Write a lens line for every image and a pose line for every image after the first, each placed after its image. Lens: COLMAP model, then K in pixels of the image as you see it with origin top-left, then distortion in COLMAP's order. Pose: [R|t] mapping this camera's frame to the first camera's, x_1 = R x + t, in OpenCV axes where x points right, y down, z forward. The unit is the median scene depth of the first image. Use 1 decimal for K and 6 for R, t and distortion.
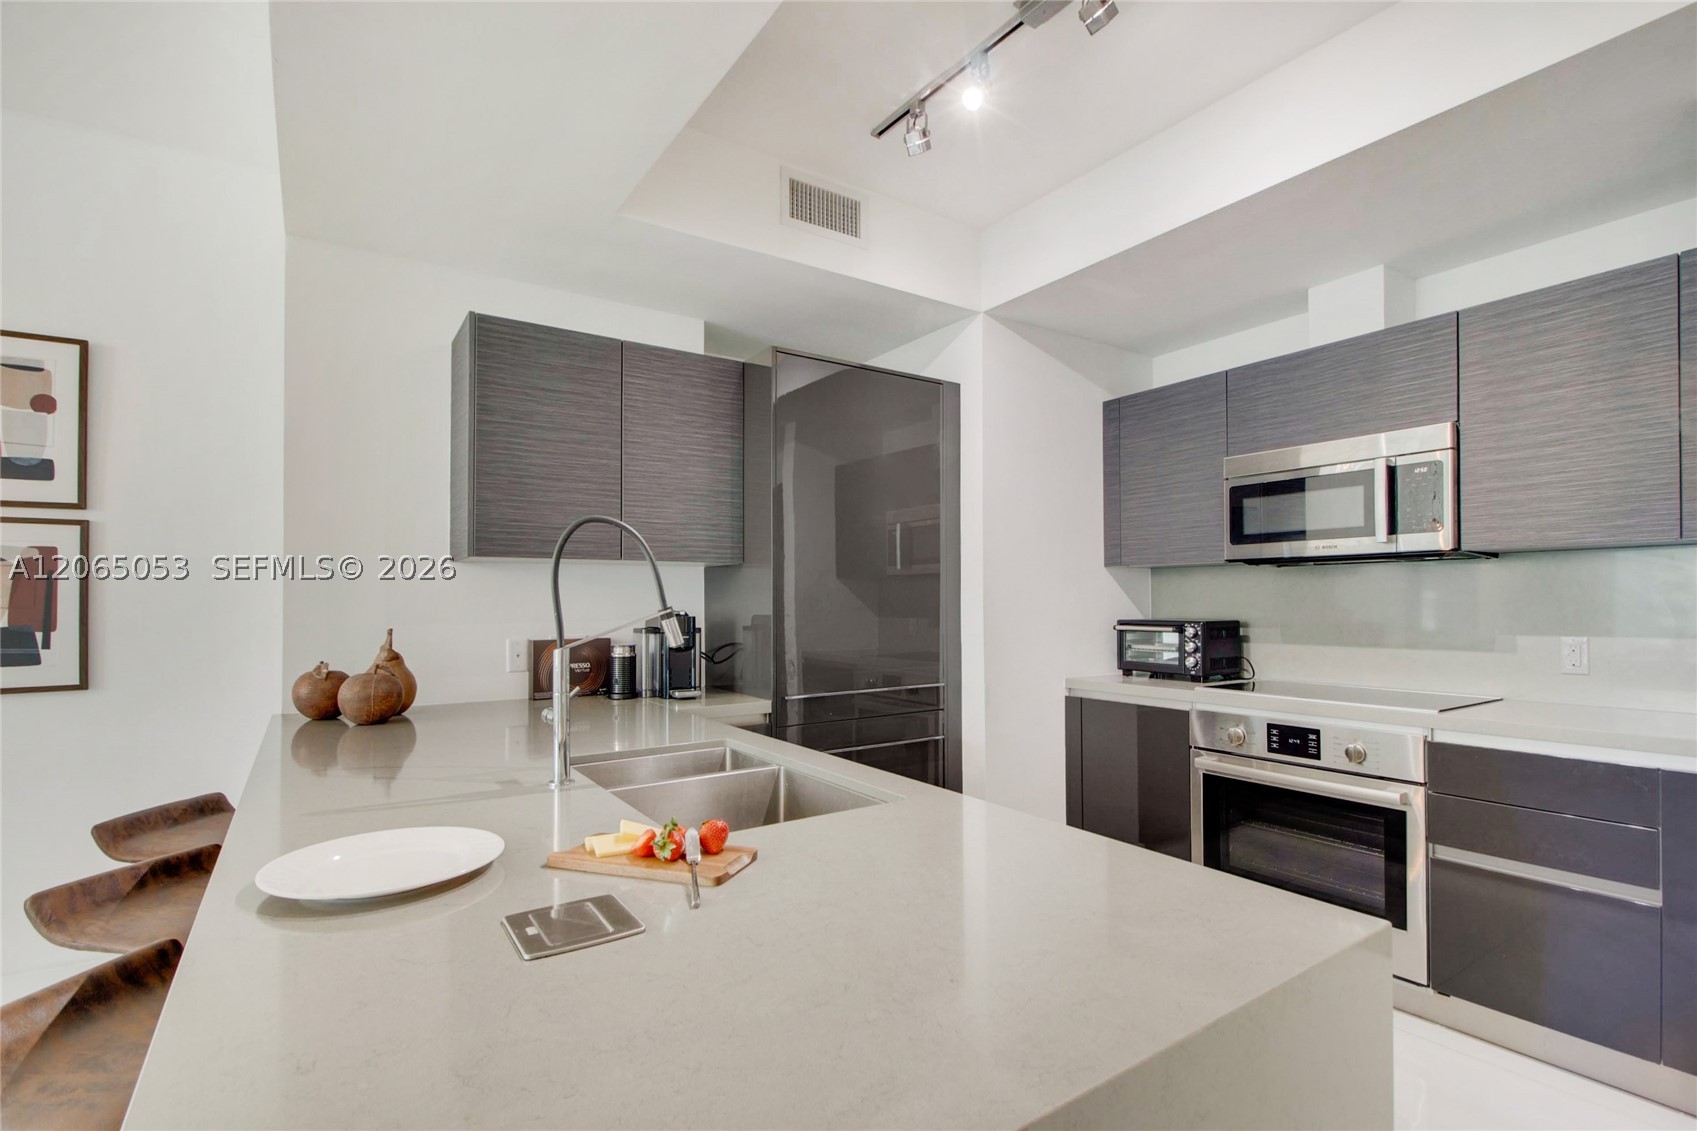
lens RADIAL K [[806.7, 0, 860.5], [0, 806.7, 593.8], [0, 0, 1]] dist [0.000042, -0.010005]
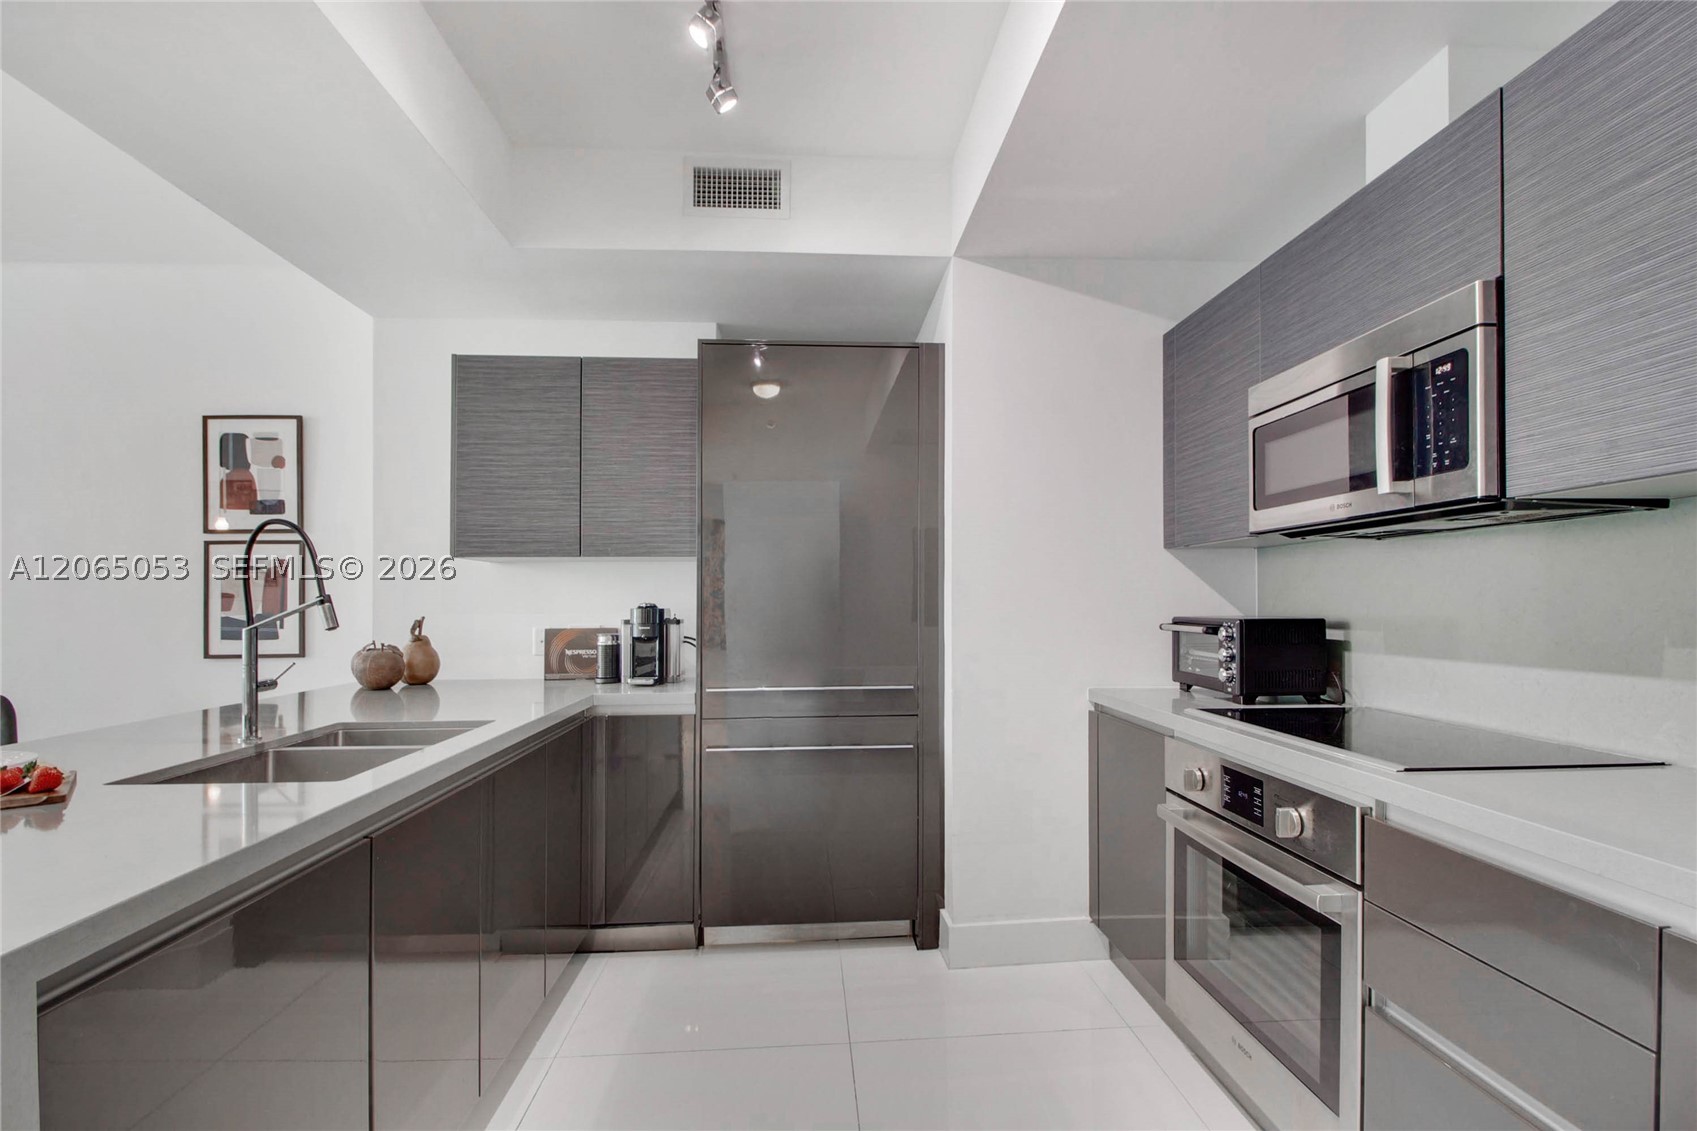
lens RADIAL K [[803.8, 0, 875.6], [0, 803.8, 598.2], [0, 0, 1]] dist [-0.002230, -0.010776]
pose [[0.861485, -0.002879, -0.507774, 0.617129], [0.007303, 0.999951, 0.006720, 0.010125], [0.507730, -0.009498, 0.861464, 0.261167]]
